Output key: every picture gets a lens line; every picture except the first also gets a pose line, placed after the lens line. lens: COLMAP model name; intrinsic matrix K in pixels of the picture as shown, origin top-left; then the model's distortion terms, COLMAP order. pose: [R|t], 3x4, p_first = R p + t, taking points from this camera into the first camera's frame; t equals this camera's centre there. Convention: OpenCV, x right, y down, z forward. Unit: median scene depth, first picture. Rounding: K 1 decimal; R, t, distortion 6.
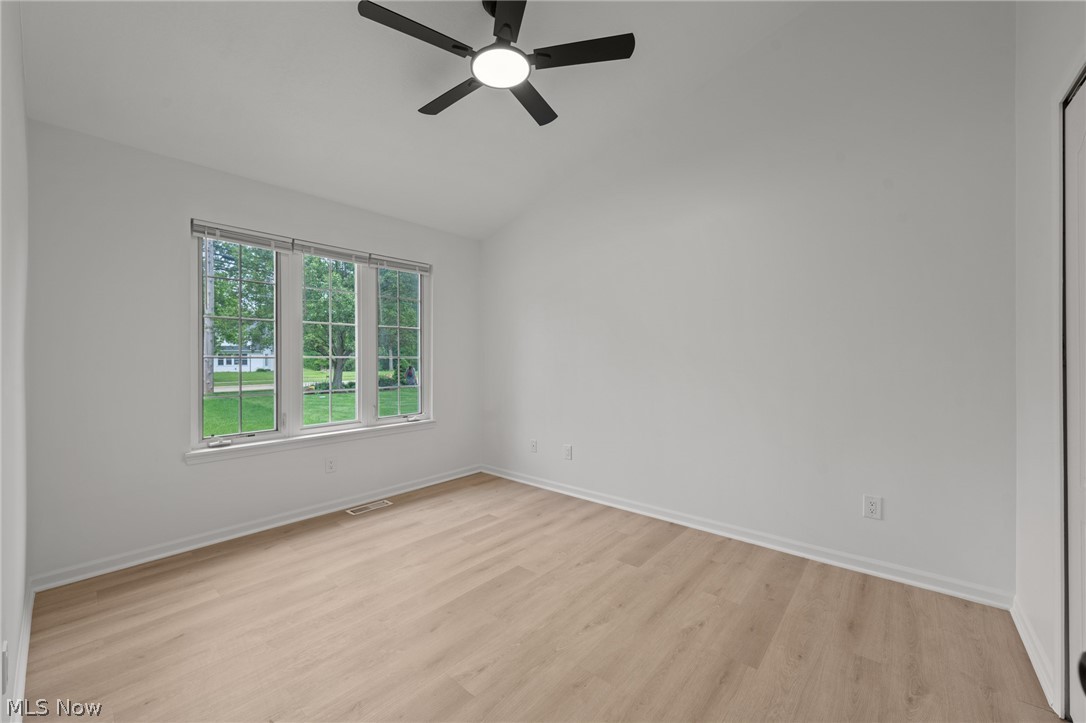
lens RADIAL K [[423.7, 0, 539.1], [0, 423.7, 359.1], [0, 0, 1]] dist [-0.002184, -0.000288]
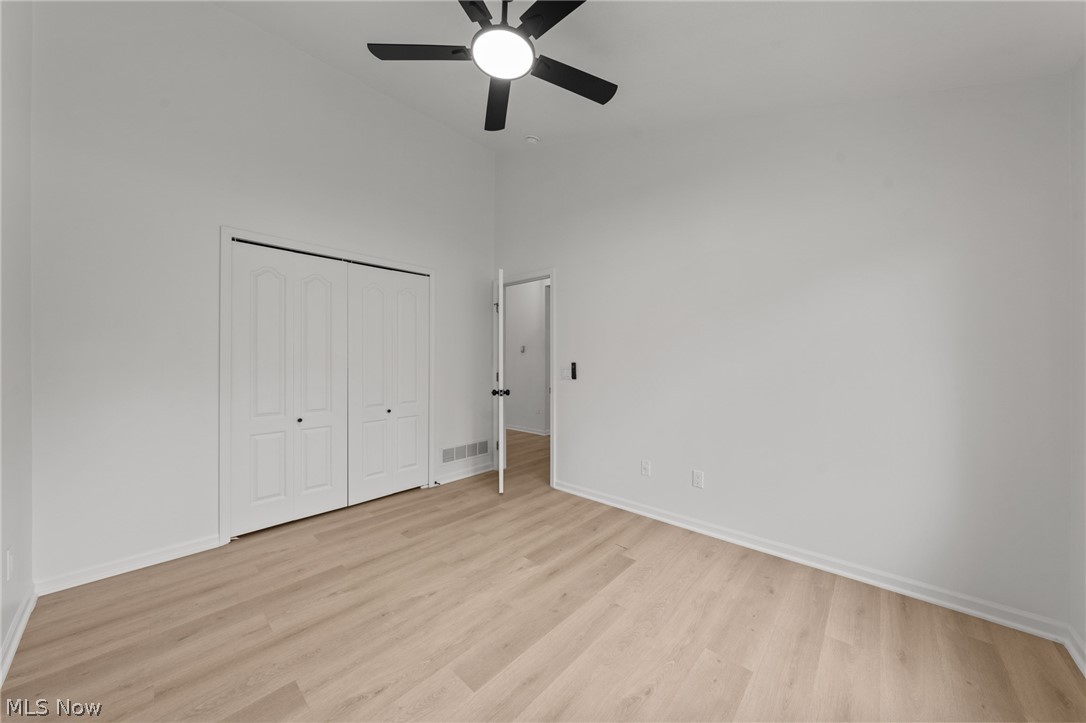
lens RADIAL K [[369.2, 0, 543.0], [0, 369.2, 361.5], [0, 0, 1]] dist [-0.001080, -0.000120]
pose [[-0.999776, 0.002688, 0.021013, -0.194220], [0.002856, 0.999964, 0.007980, -0.012158], [-0.020991, 0.008038, -0.999747, 1.819000]]
